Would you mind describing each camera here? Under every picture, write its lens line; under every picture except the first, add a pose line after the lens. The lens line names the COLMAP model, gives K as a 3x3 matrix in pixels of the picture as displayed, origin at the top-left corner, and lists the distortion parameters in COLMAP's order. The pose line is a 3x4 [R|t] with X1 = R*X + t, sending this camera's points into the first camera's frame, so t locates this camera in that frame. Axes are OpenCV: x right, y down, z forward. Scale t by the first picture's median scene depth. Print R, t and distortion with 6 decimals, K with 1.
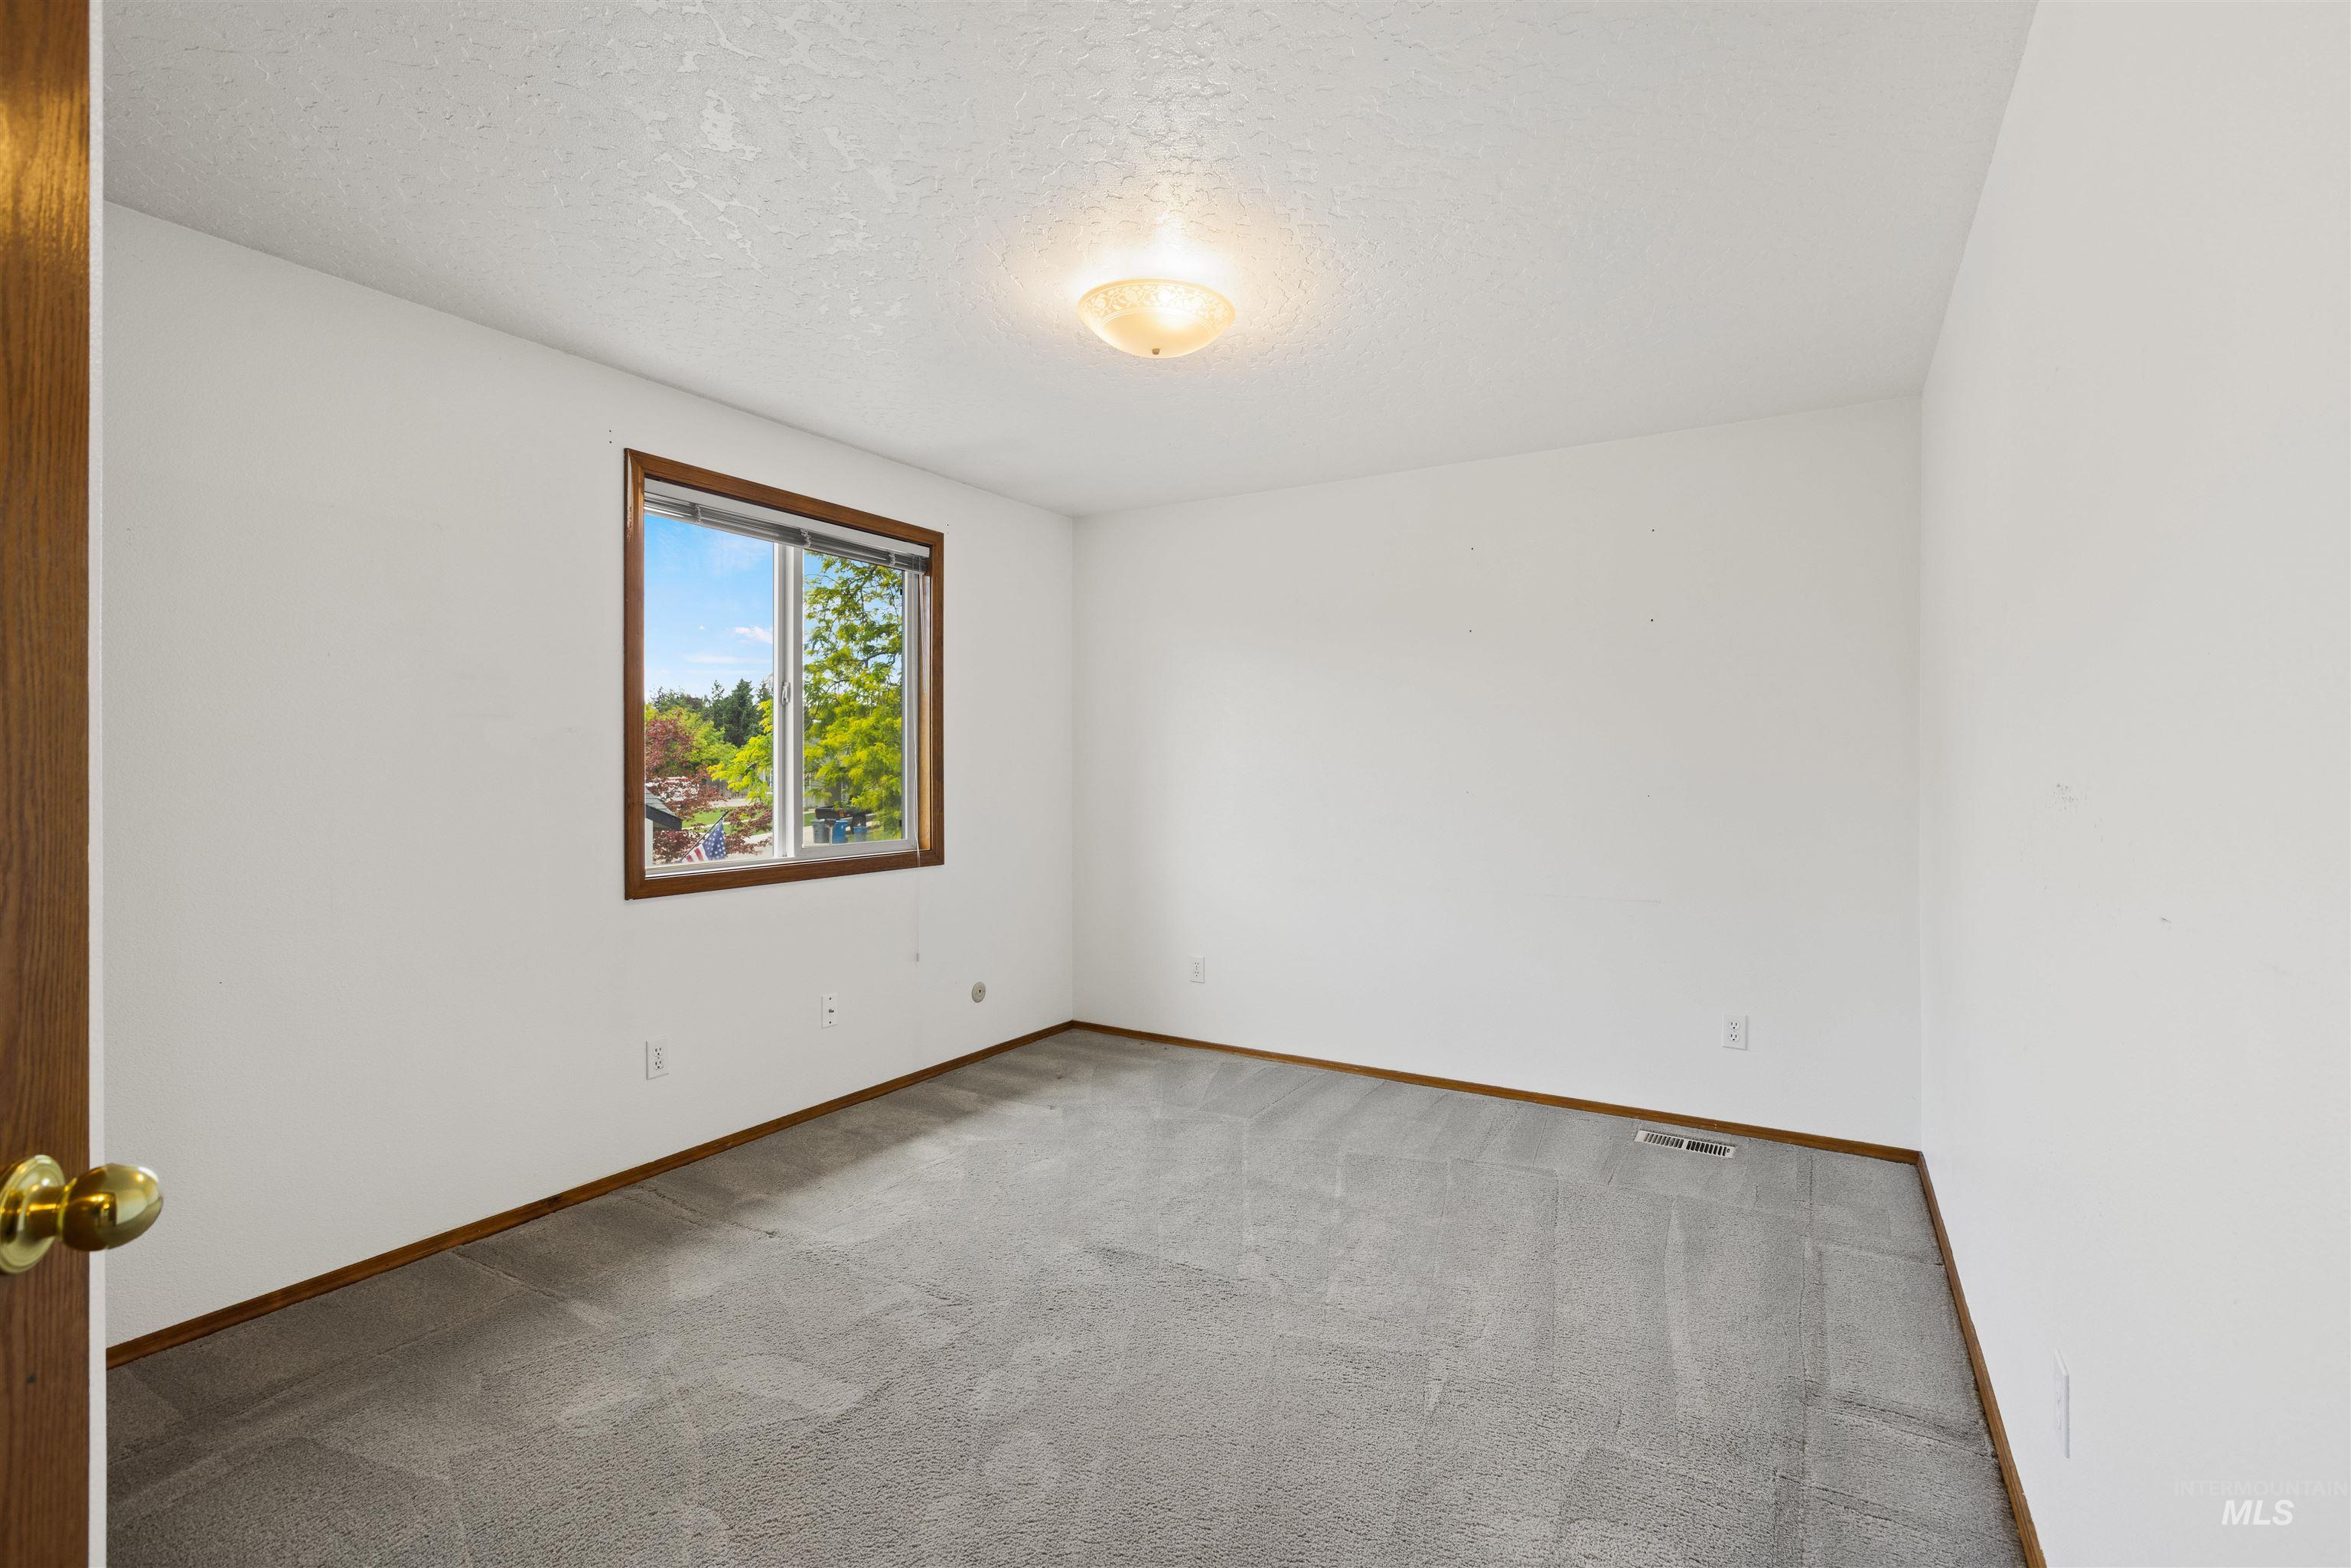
lens RADIAL K [[1056.0, 0, 1172.8], [0, 1056.0, 776.0], [0, 0, 1]] dist [-0.001218, -0.000211]
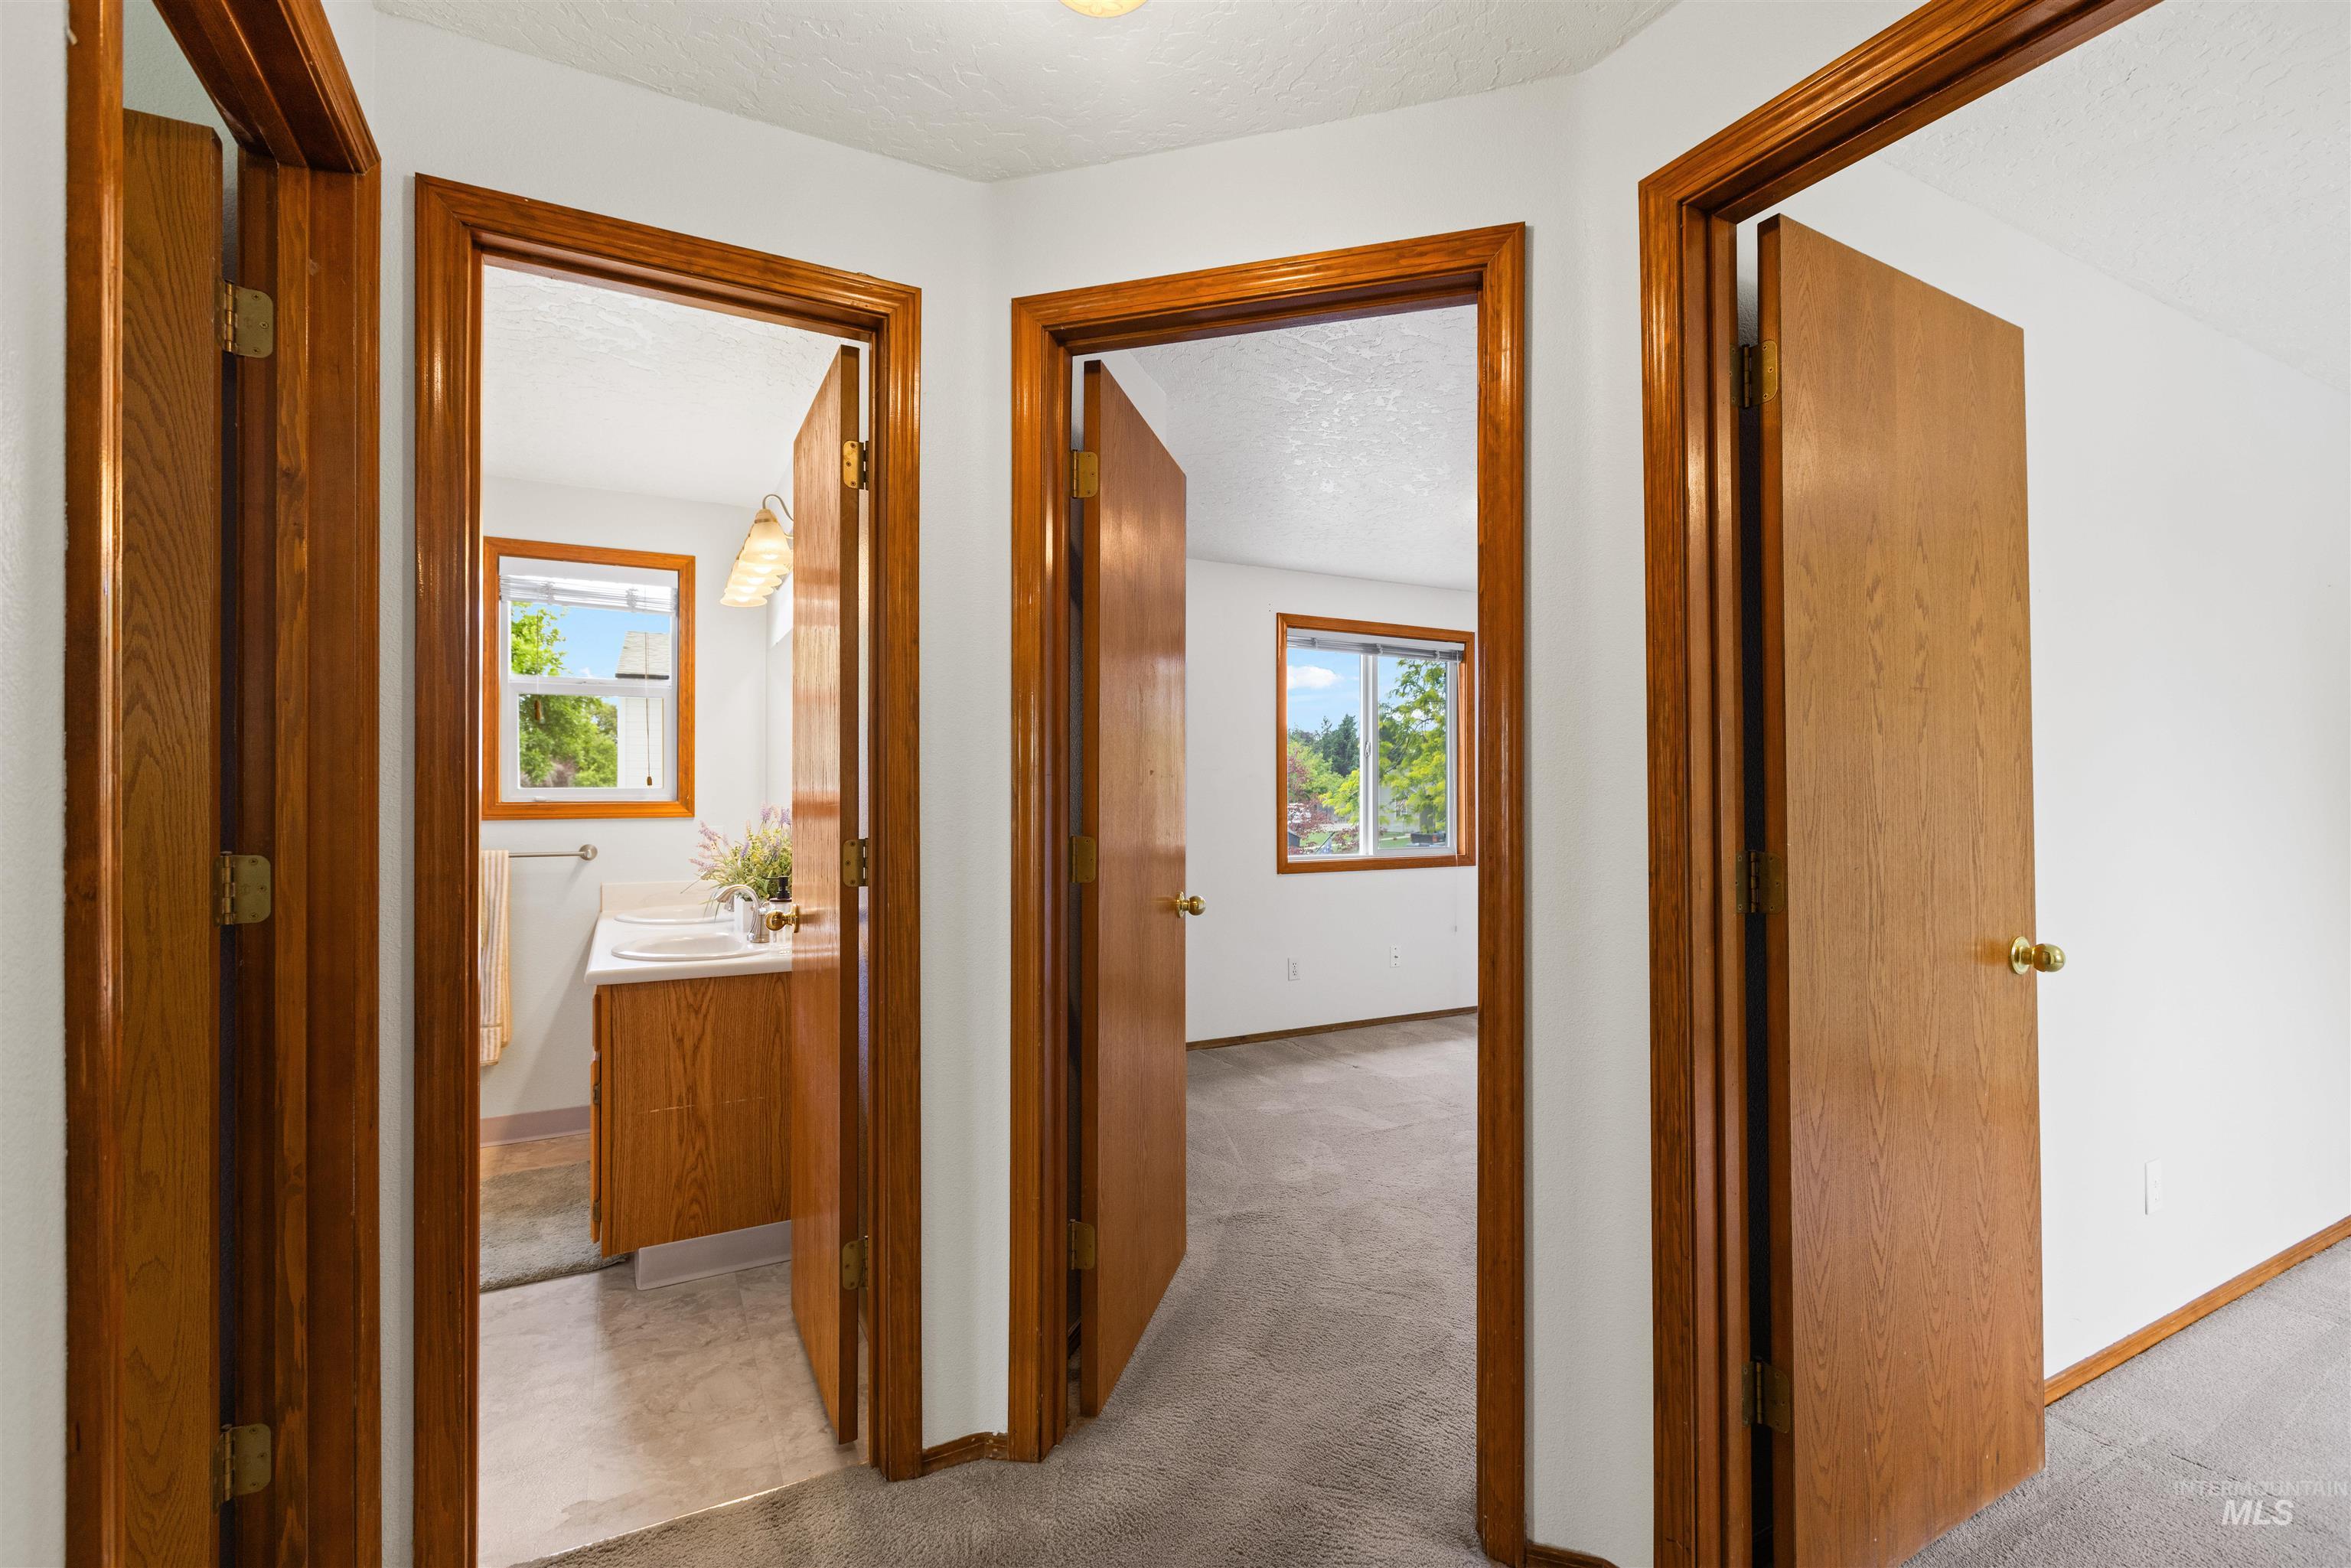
lens RADIAL K [[1056.0, 0, 1172.8], [0, 1056.0, 776.0], [0, 0, 1]] dist [-0.001218, -0.000211]
pose [[0.851935, -0.009759, -0.523557, 0.056919], [-0.003878, 0.999681, -0.024944, 0.000092], [0.523633, 0.023280, 0.851626, -0.132954]]
